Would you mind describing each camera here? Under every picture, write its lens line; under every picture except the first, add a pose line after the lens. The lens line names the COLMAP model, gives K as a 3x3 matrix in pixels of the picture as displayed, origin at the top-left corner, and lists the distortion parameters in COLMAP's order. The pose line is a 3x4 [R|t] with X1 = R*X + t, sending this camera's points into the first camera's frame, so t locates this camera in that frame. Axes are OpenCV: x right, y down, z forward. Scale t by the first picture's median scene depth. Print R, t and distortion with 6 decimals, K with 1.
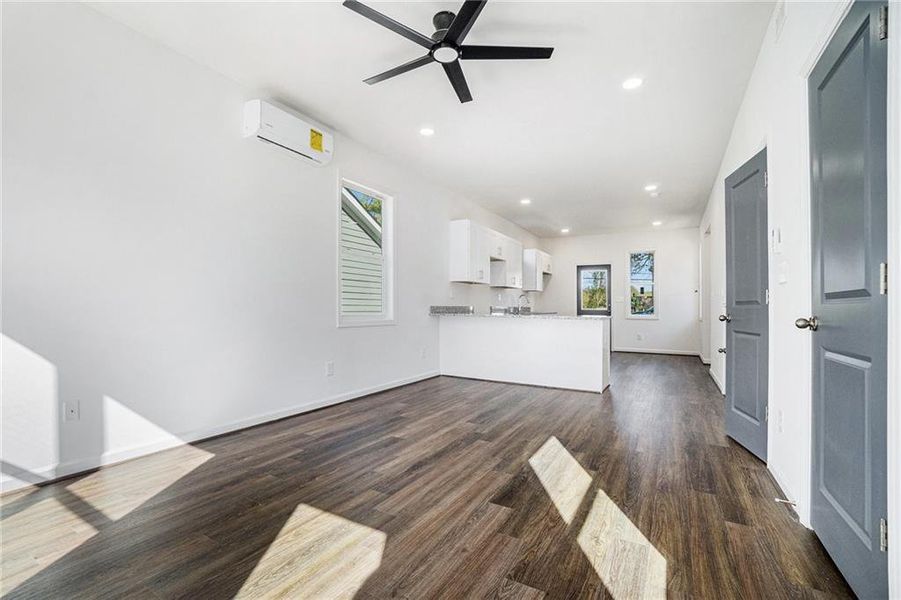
lens RADIAL K [[398.1, 0, 445.8], [0, 398.1, 305.6], [0, 0, 1]] dist [-0.027648, -0.000413]
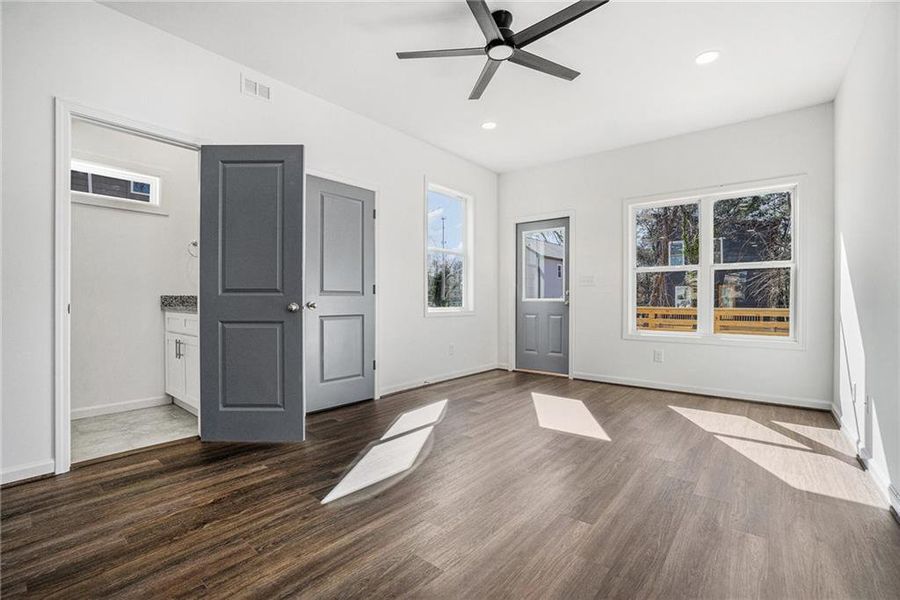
lens RADIAL K [[397.7, 0, 448.2], [0, 397.7, 302.2], [0, 0, 1]] dist [-0.027648, -0.000413]
pose [[-0.984886, -0.015478, 0.172511, -0.032722], [-0.015490, 0.999879, 0.001276, 0.017848], [-0.172510, -0.001416, -0.985007, 2.131281]]
